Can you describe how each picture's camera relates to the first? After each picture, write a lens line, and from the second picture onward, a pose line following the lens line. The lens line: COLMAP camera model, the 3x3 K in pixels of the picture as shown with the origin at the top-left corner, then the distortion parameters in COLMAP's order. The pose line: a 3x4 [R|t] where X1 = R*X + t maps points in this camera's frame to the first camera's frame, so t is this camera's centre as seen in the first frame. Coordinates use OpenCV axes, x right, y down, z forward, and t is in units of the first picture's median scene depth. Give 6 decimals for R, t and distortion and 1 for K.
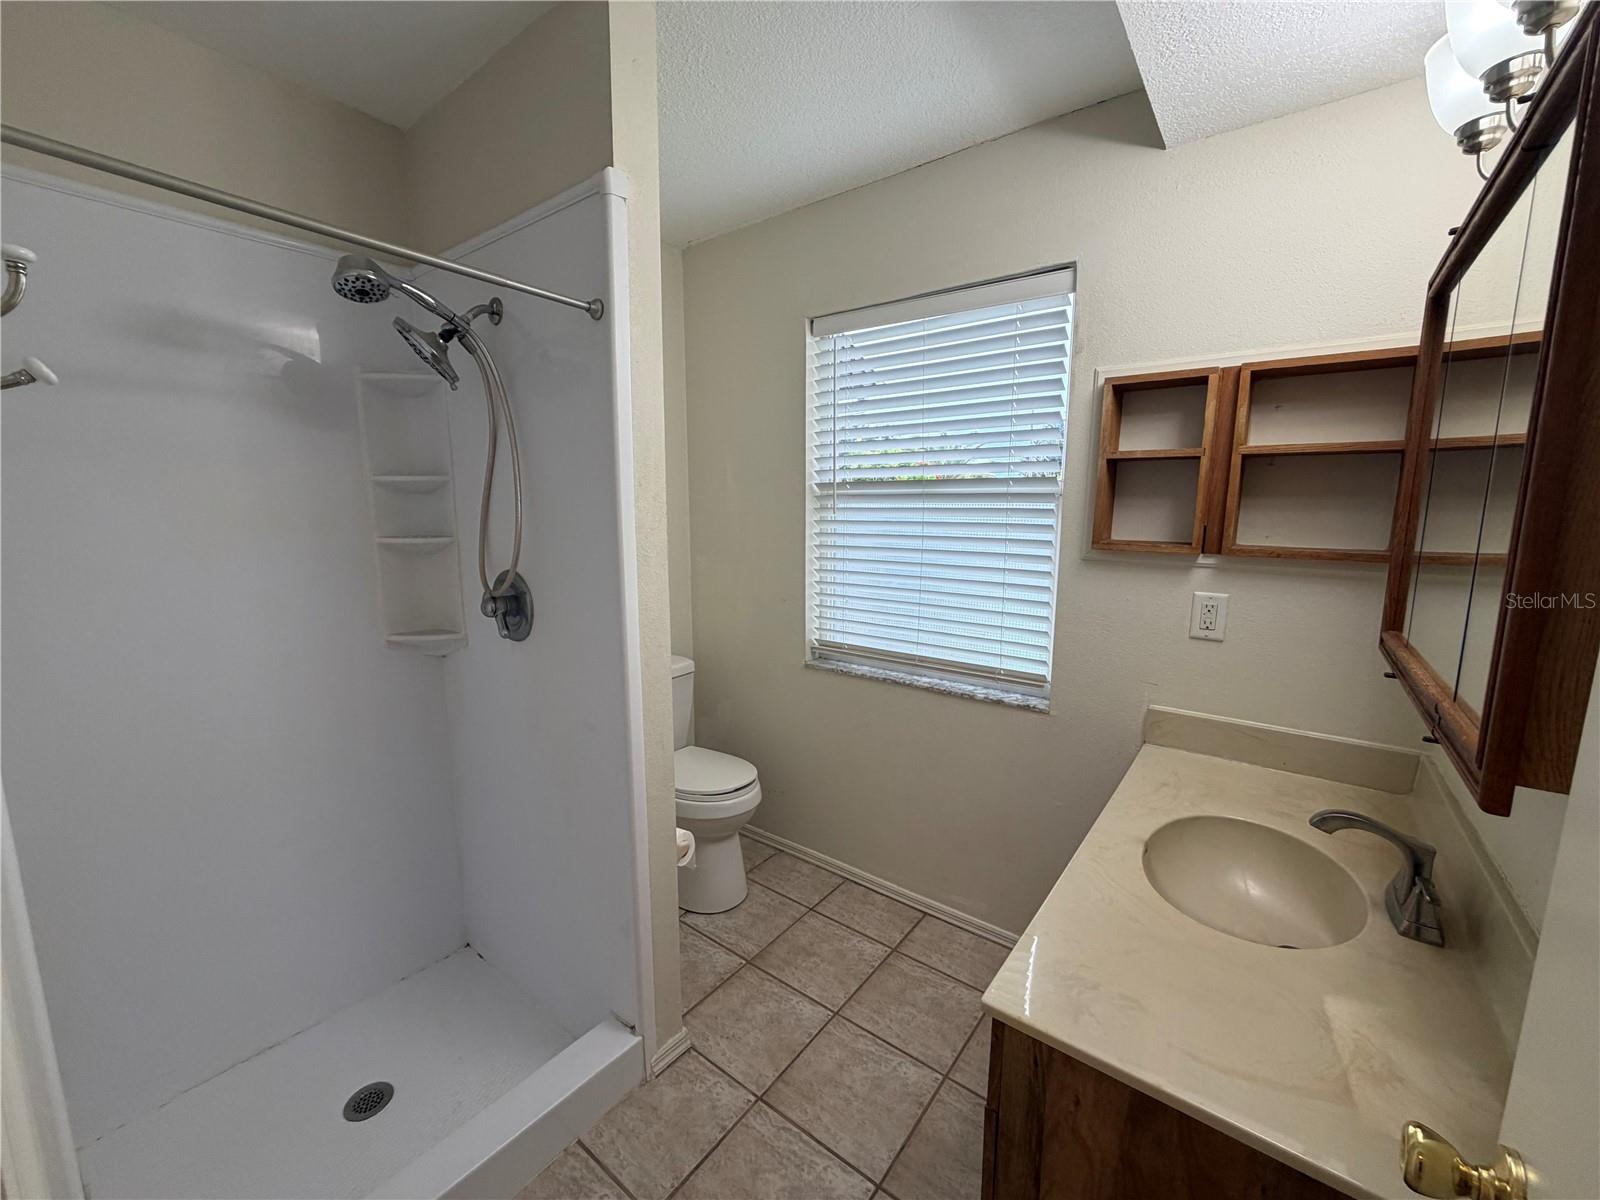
lens RADIAL K [[637.4, 0, 791.7], [0, 637.4, 588.2], [0, 0, 1]] dist [-0.001731, 0.000416]
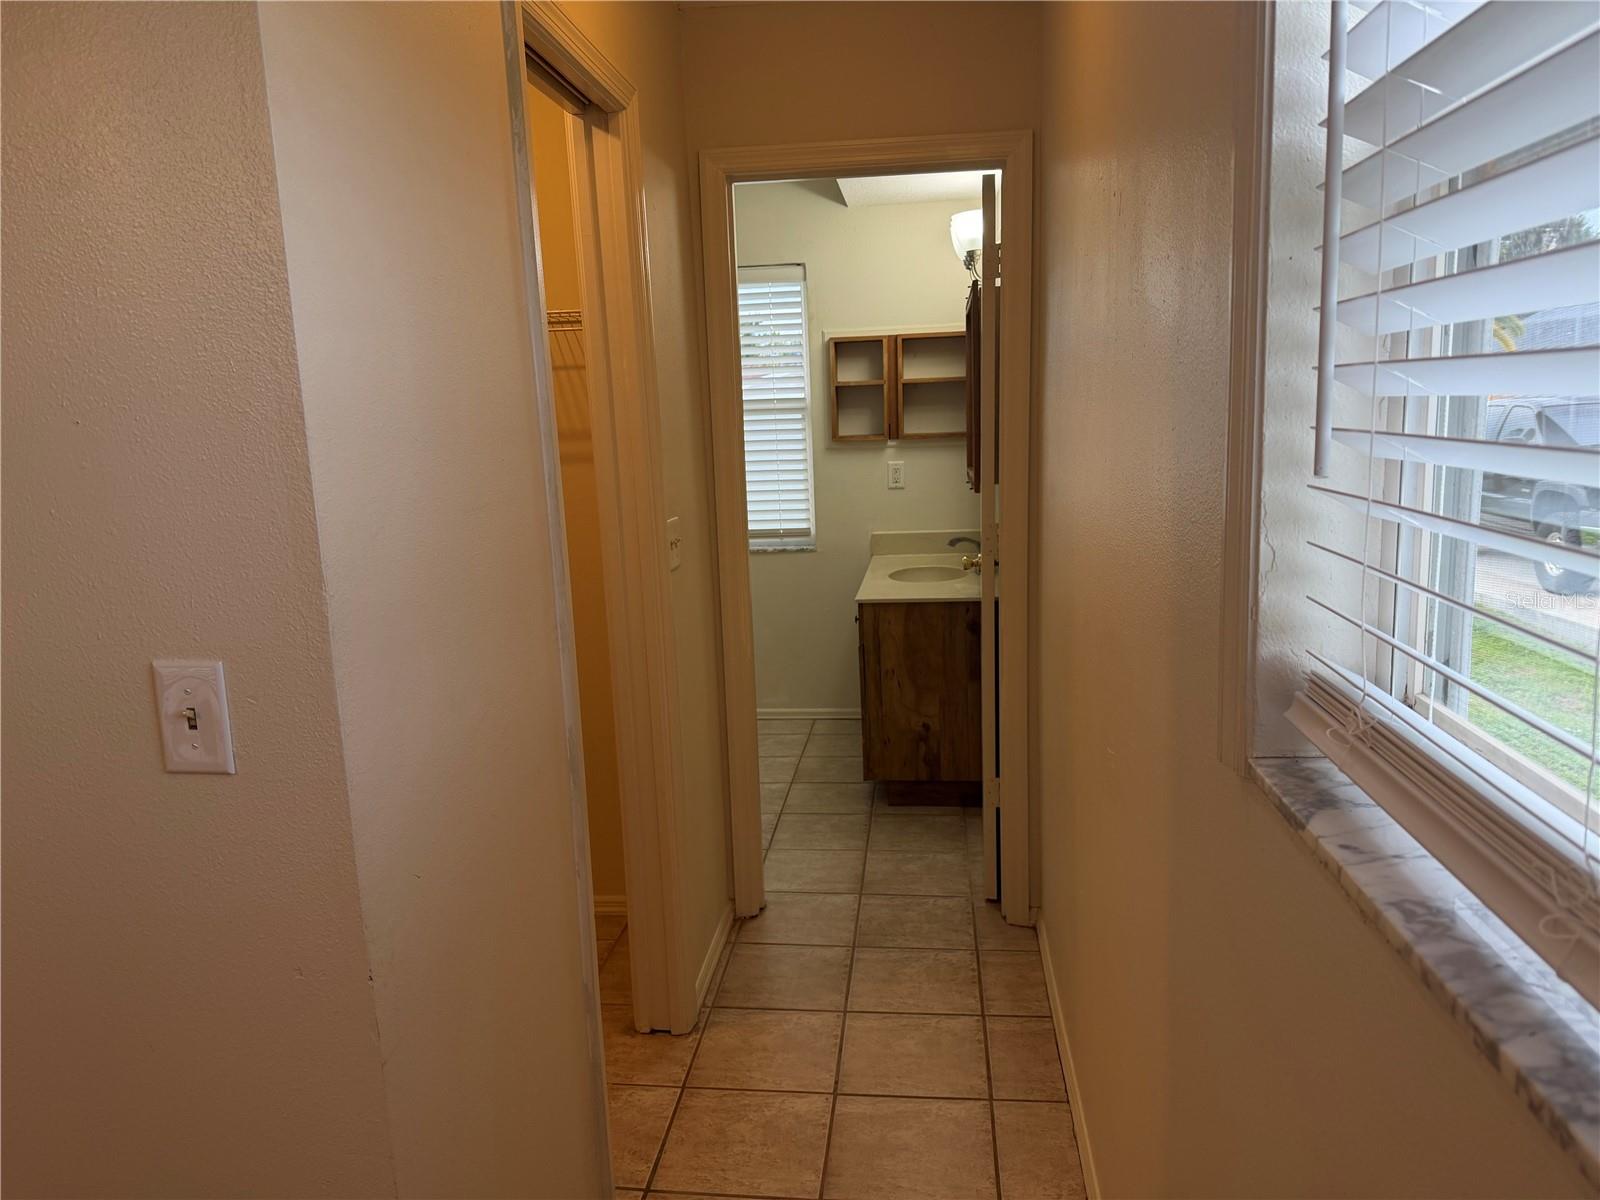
lens RADIAL K [[1121.6, 0, 801.4], [0, 1121.6, 599.3], [0, 0, 1]] dist [0.039130, -0.002415]
pose [[0.851285, -0.131646, 0.507921, -1.158782], [0.112274, 0.991296, 0.068756, 0.138114], [-0.512552, -0.001504, 0.858655, -1.492413]]
